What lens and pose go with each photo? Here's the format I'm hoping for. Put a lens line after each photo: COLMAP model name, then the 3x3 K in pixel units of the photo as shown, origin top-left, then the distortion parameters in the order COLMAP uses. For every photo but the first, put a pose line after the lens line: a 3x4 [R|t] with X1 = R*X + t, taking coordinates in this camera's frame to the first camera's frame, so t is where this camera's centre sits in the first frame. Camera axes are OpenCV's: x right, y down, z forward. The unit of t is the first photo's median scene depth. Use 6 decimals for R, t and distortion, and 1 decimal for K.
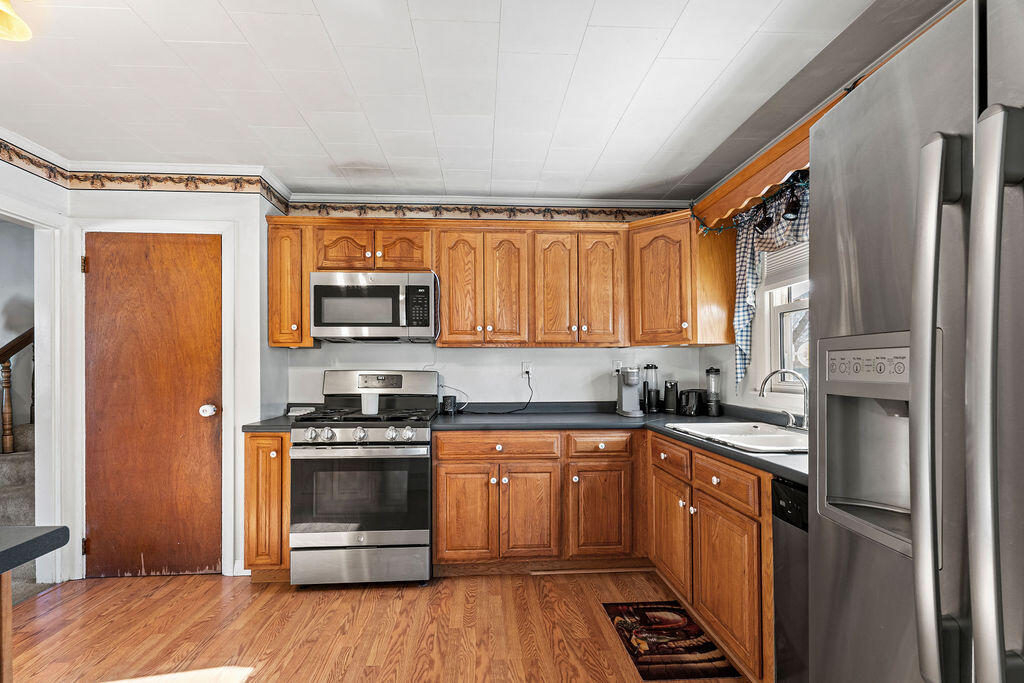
lens RADIAL K [[465.3, 0, 508.8], [0, 465.3, 366.3], [0, 0, 1]] dist [0.006152, -0.001005]
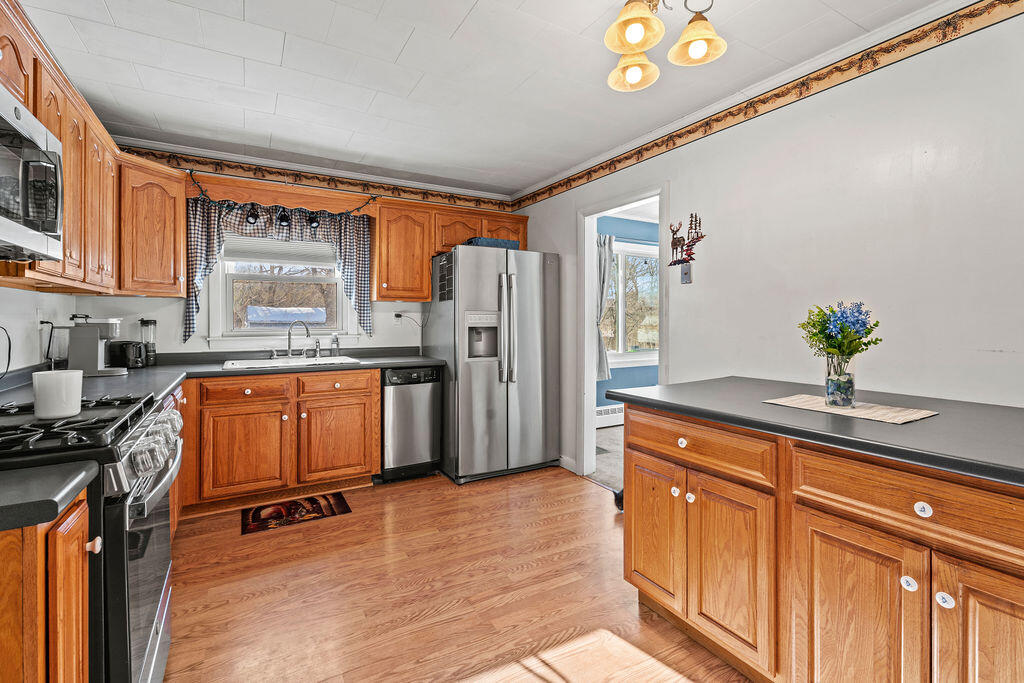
lens RADIAL K [[465.3, 0, 511.6], [0, 465.3, 320.8], [0, 0, 1]] dist [0.006152, -0.001005]
pose [[-0.440019, -0.003239, 0.897982, -0.925223], [-0.003447, 0.999992, 0.001918, 0.002358], [-0.897982, -0.002251, -0.440027, 0.799589]]
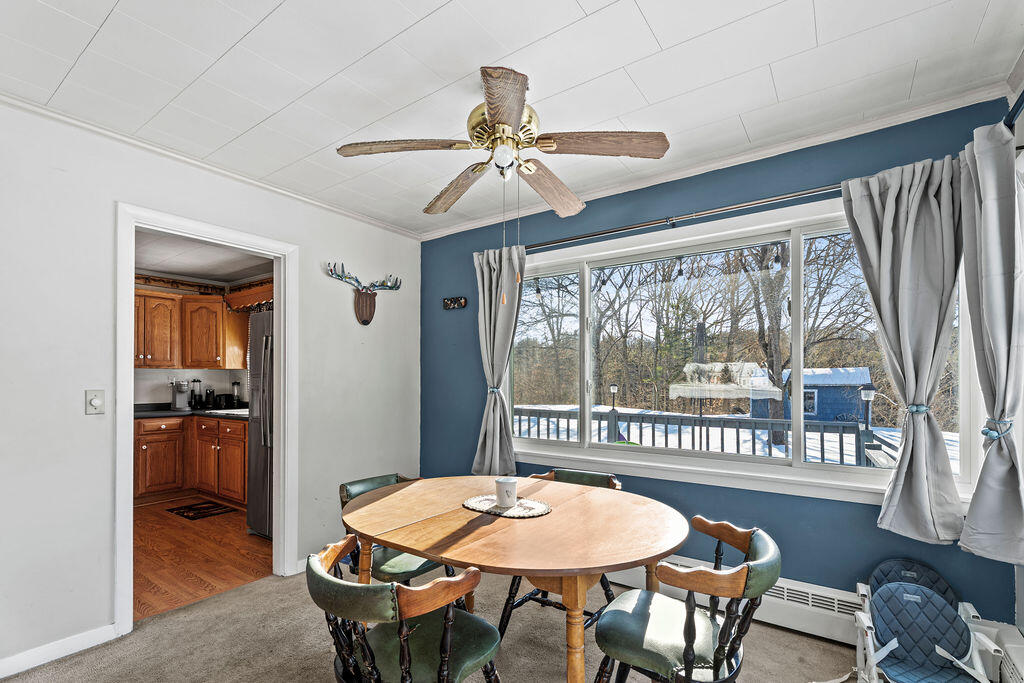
lens RADIAL K [[465.3, 0, 506.4], [0, 465.3, 373.8], [0, 0, 1]] dist [0.006152, -0.001005]
pose [[0.632342, 0.014792, 0.774548, -0.331897], [-0.003205, 0.999859, -0.016479, -0.000441], [-0.774683, 0.007938, 0.632301, -1.057838]]
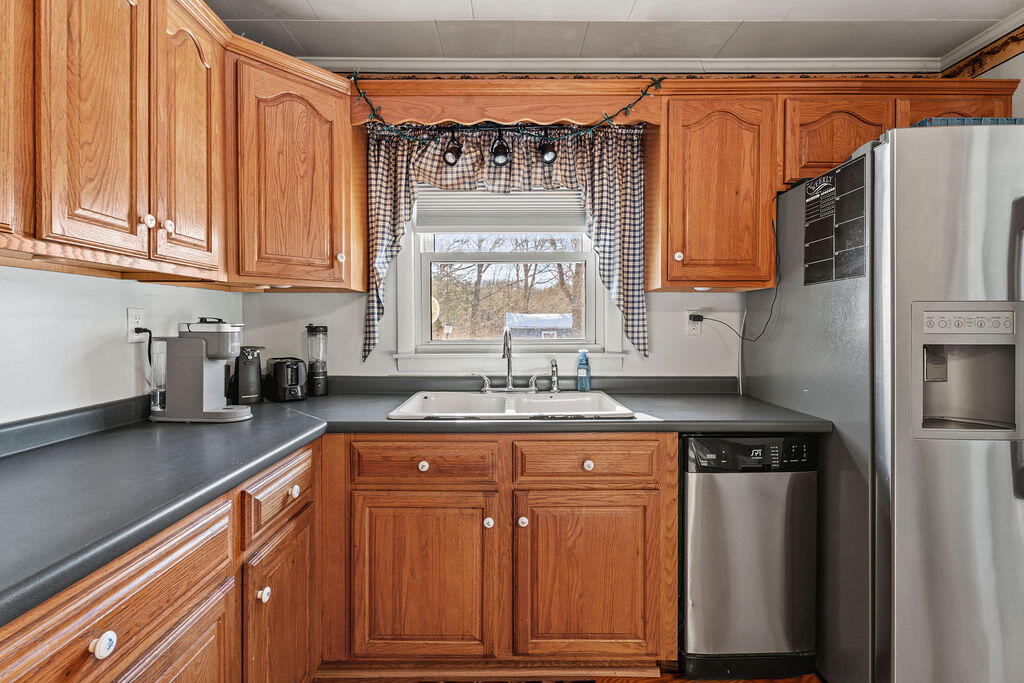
lens RADIAL K [[465.3, 0, 507.6], [0, 465.3, 328.0], [0, 0, 1]] dist [0.006152, -0.001005]
pose [[0.063080, -0.006623, 0.997986, -0.247844], [-0.002328, 0.999974, 0.006783, 0.002759], [-0.998006, -0.002751, 0.063063, 0.739812]]
